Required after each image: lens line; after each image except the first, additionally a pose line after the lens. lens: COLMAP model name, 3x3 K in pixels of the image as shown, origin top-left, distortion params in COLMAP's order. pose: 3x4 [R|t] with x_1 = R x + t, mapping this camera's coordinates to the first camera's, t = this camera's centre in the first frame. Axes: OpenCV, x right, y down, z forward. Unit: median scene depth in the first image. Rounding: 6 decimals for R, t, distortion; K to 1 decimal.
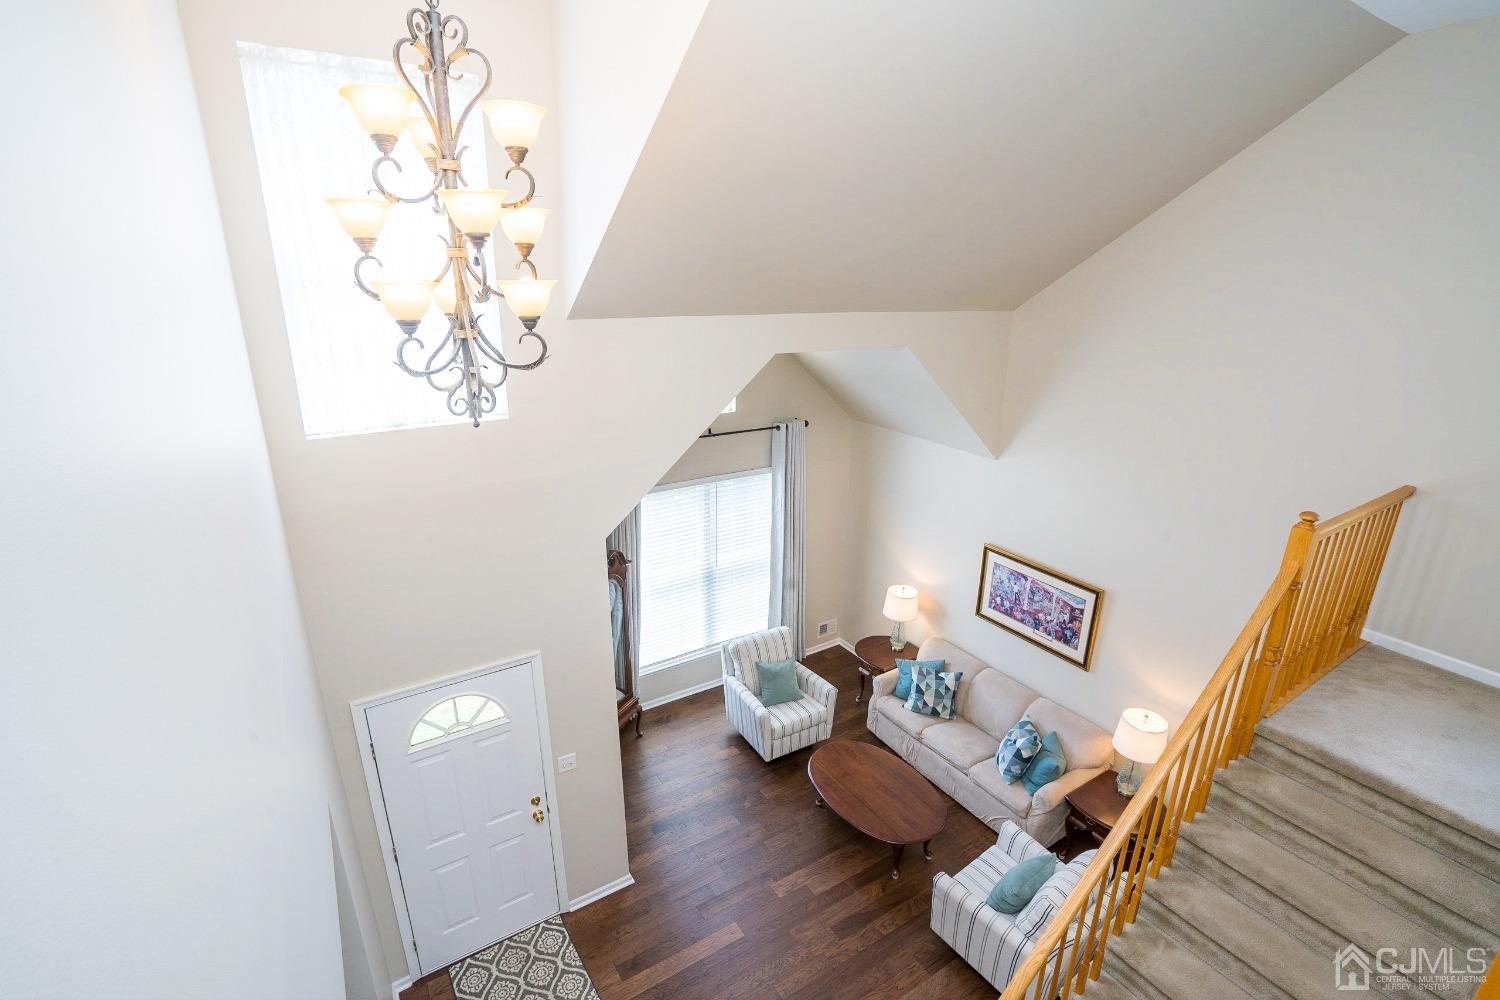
lens RADIAL K [[691.1, 0, 753.0], [0, 691.1, 503.5], [0, 0, 1]] dist [-0.047201, 0.020146]
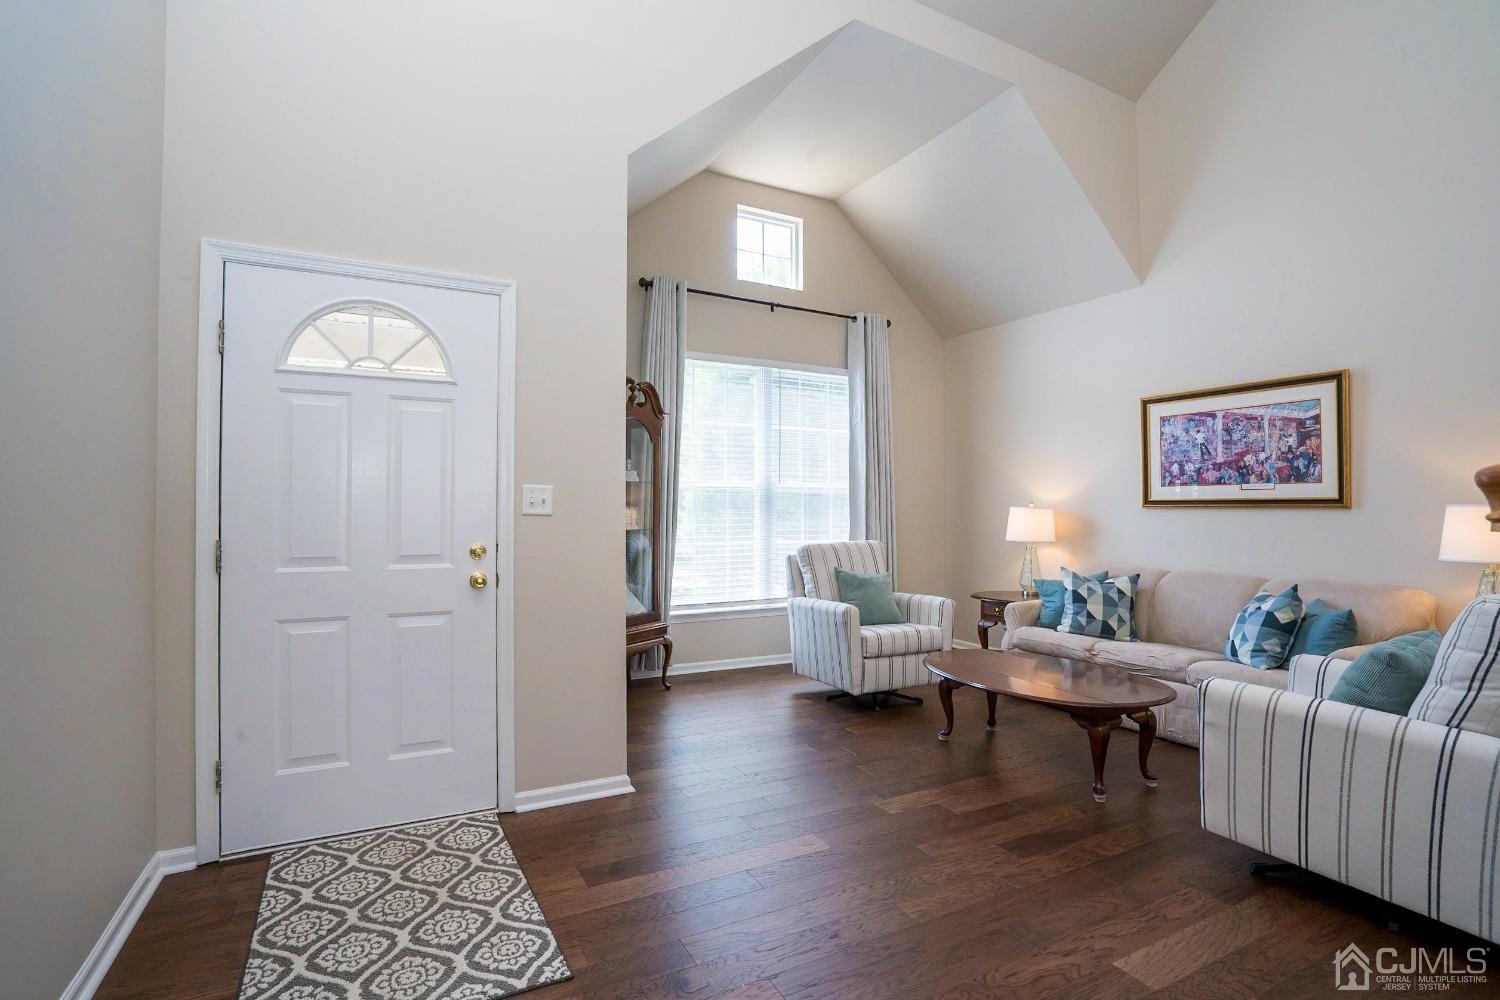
lens RADIAL K [[701.4, 0, 754.8], [0, 701.4, 503.0], [0, 0, 1]] dist [-0.049442, 0.024393]
pose [[0.996532, -0.010389, -0.082553, -0.018911], [-0.017633, 0.943265, -0.331571, 0.441917], [0.081315, 0.331877, 0.939811, 0.320425]]
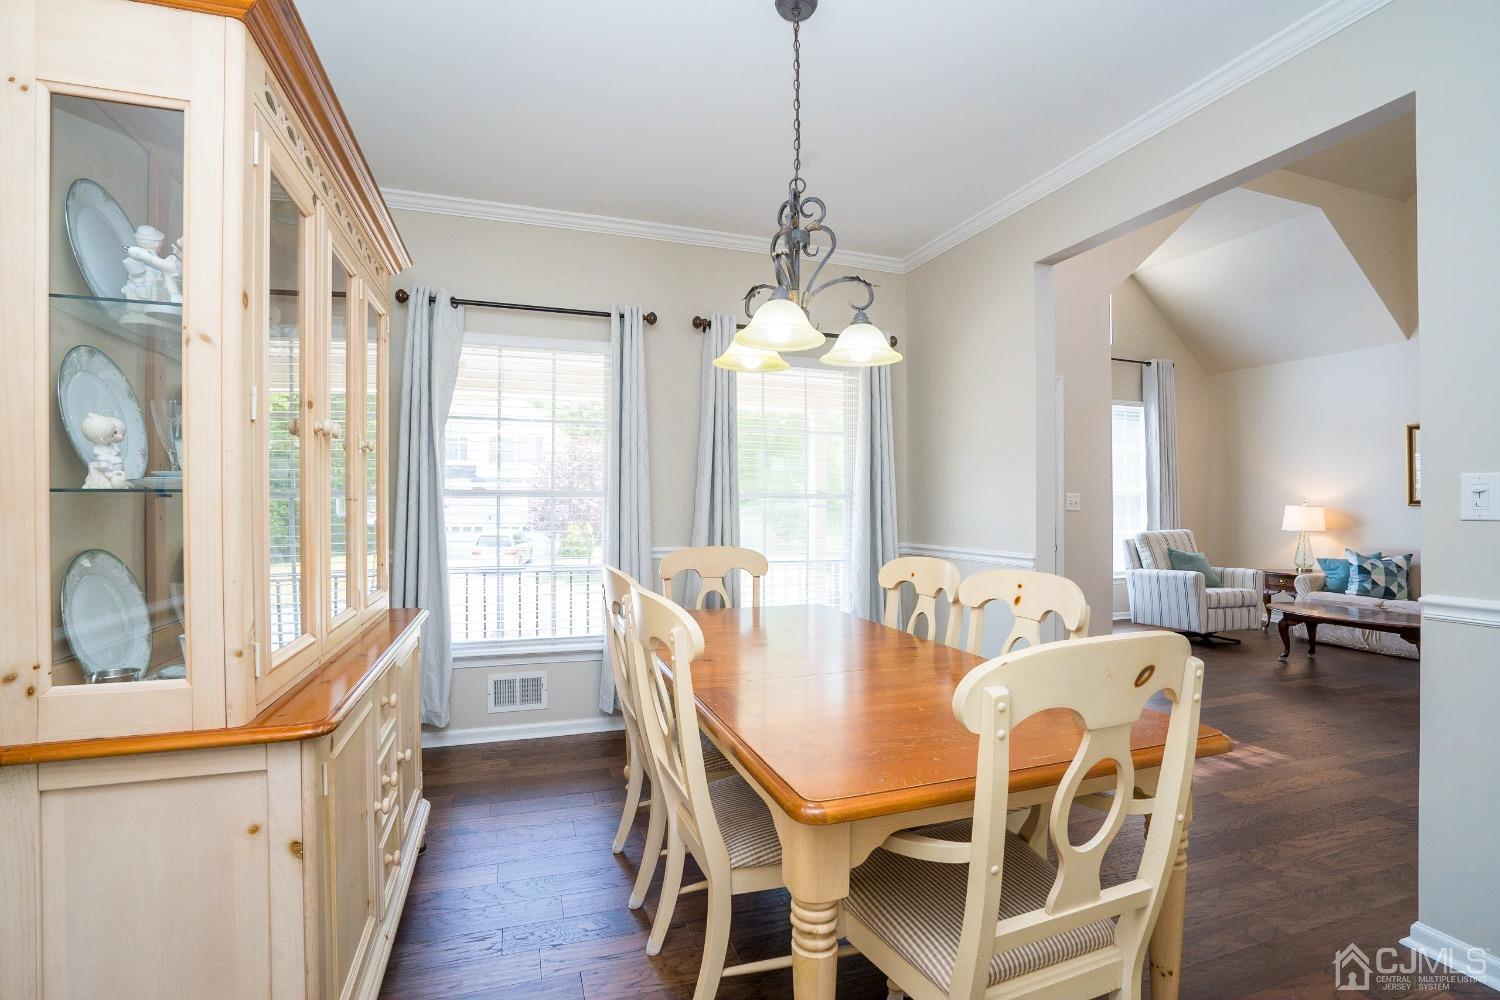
lens RADIAL K [[691.1, 0, 753.0], [0, 691.1, 503.5], [0, 0, 1]] dist [-0.047201, 0.020146]
pose [[0.974181, -0.011390, -0.225480, -0.390323], [-0.063246, 0.944970, -0.320986, 0.569720], [0.216728, 0.326959, 0.919851, -0.070644]]
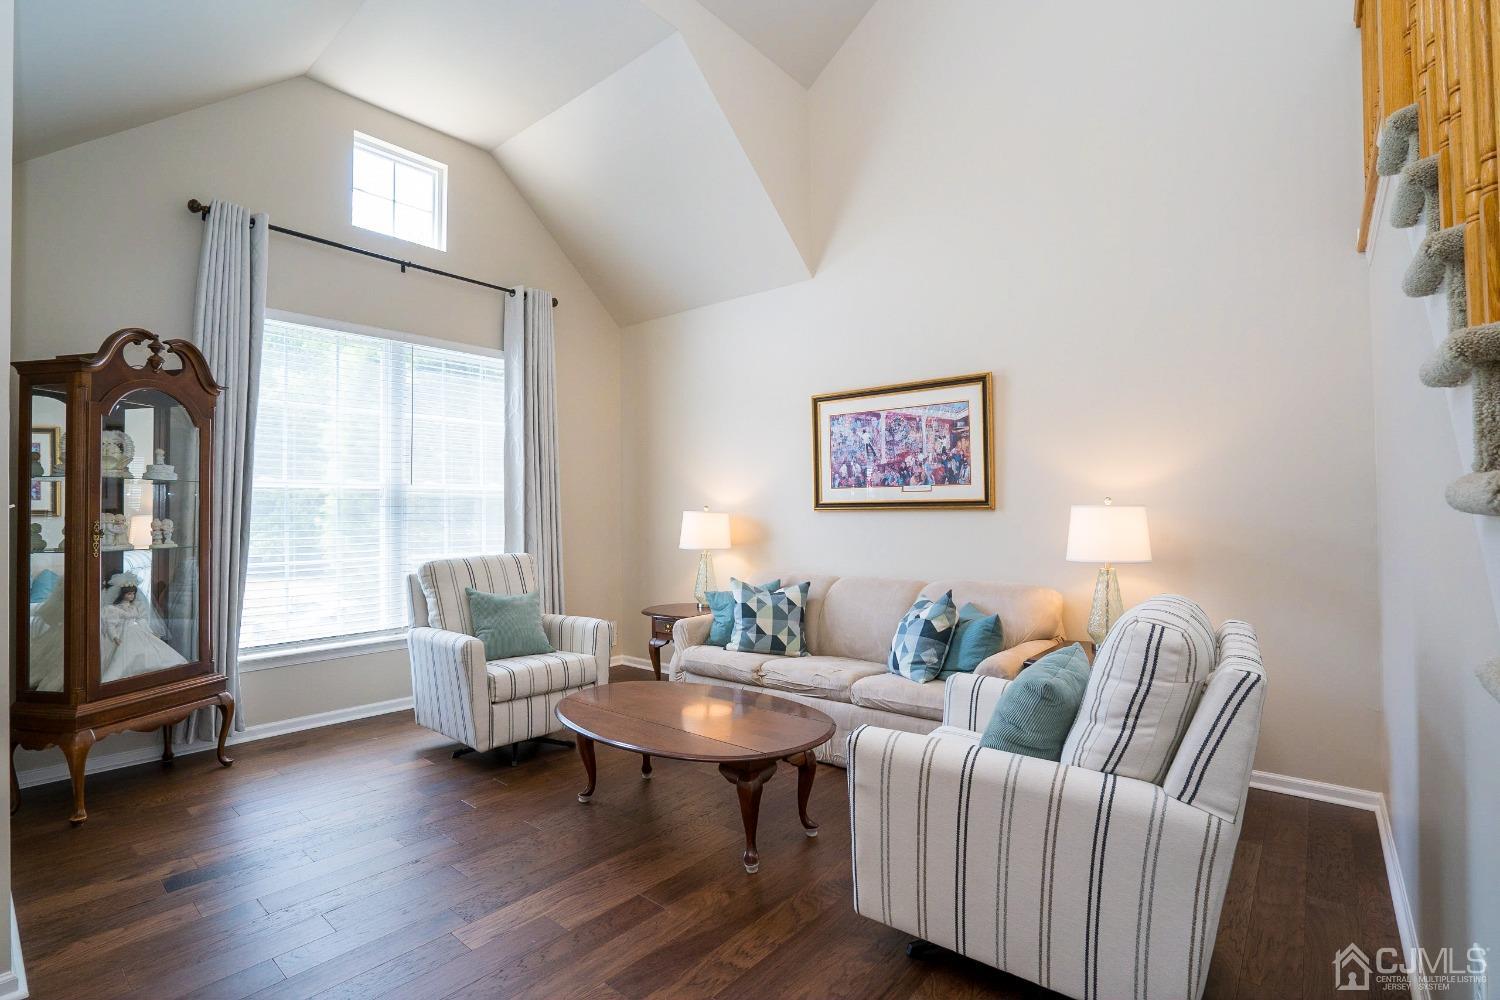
lens RADIAL K [[692.6, 0, 737.8], [0, 692.6, 500.8], [0, 0, 1]] dist [-0.063992, 0.051955]
pose [[0.958955, -0.014477, 0.283189, 0.065132], [0.109999, 0.939482, -0.324459, 0.401289], [-0.261354, 0.342292, 0.902513, 0.441245]]
